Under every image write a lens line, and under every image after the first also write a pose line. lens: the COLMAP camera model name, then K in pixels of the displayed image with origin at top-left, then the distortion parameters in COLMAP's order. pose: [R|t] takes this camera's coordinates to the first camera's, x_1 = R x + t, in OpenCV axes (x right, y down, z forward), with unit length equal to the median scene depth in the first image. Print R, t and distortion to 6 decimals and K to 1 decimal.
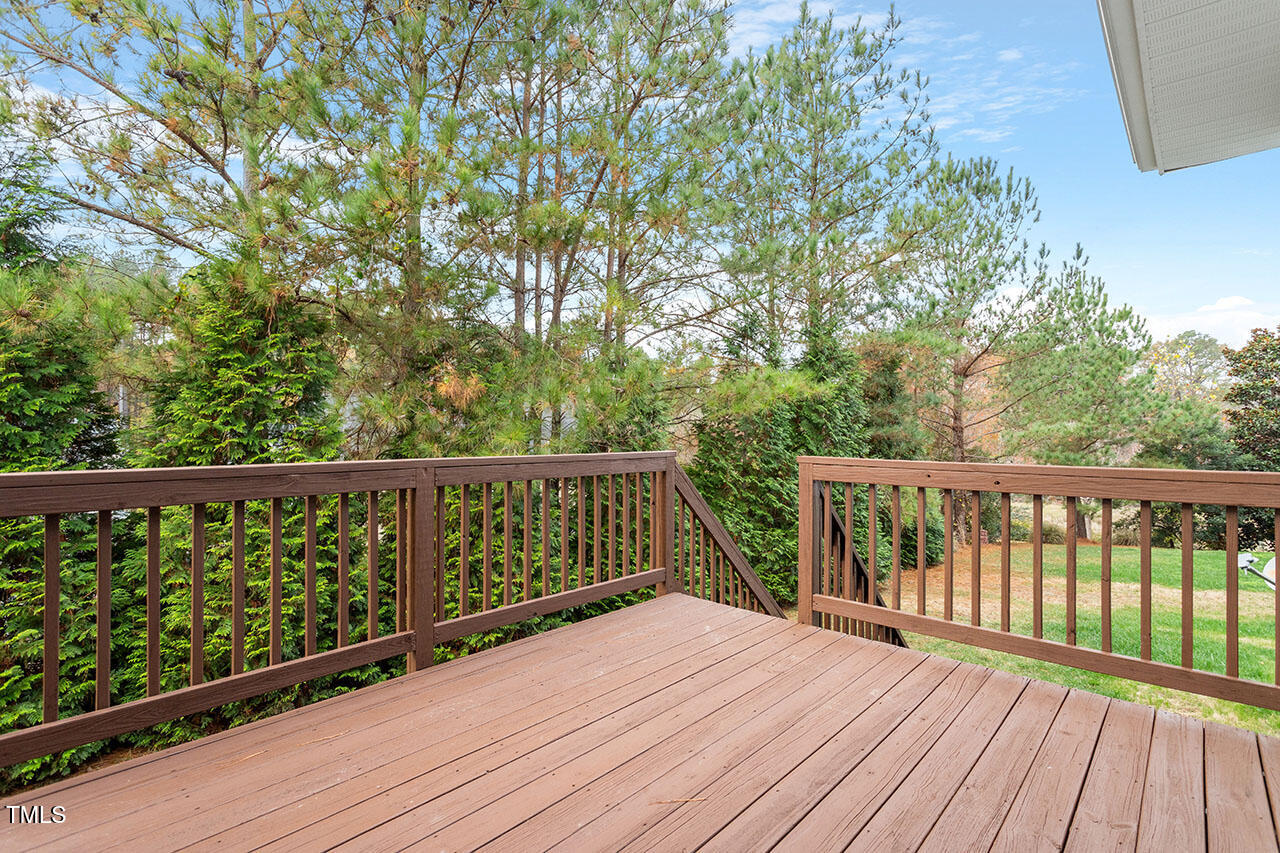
lens RADIAL K [[609.4, 0, 641.3], [0, 609.4, 445.8], [0, 0, 1]] dist [-0.000666, -0.001324]
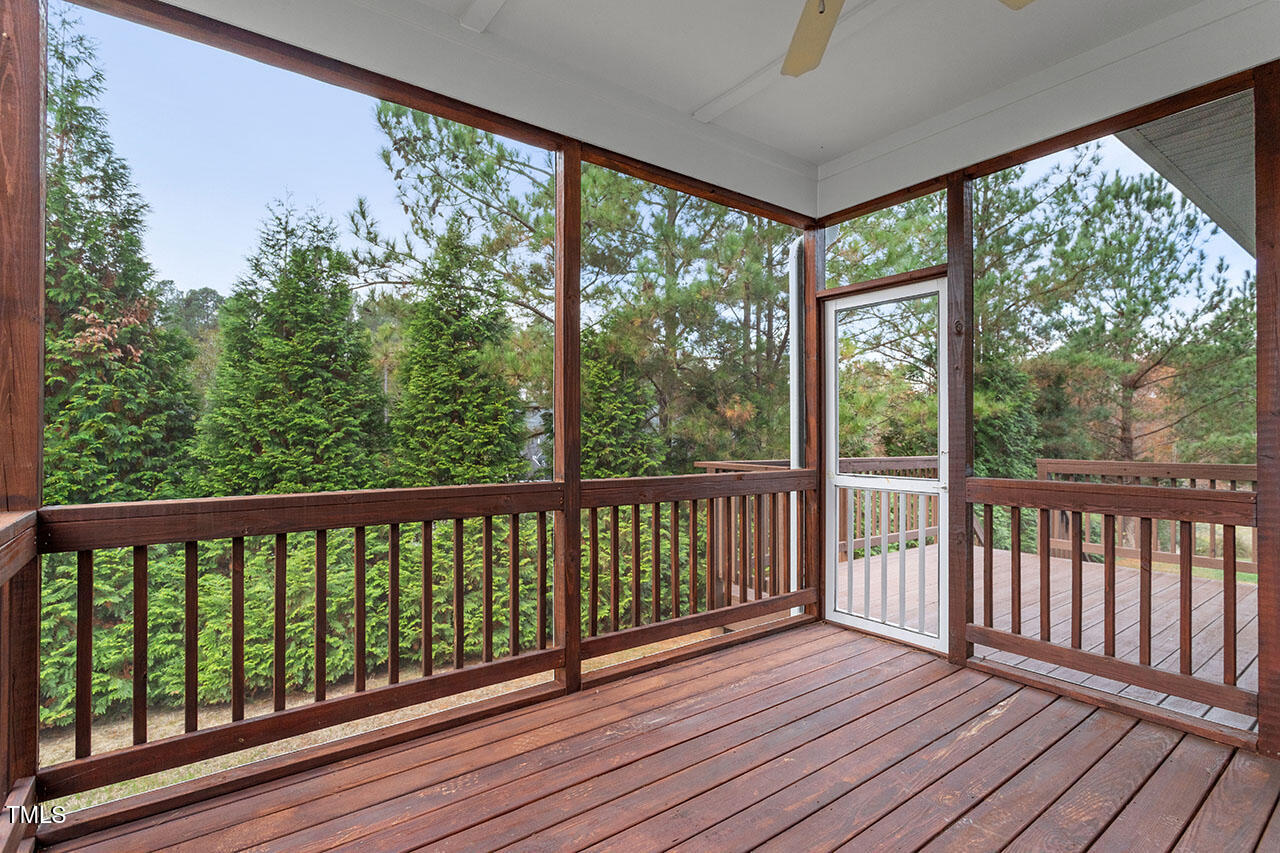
lens RADIAL K [[609.4, 0, 641.3], [0, 609.4, 445.8], [0, 0, 1]] dist [-0.000666, -0.001324]
pose [[0.982467, 0.005373, -0.186358, -0.094945], [-0.007488, 0.999915, -0.010645, -0.000236], [0.186285, 0.011854, 0.982424, -0.163735]]
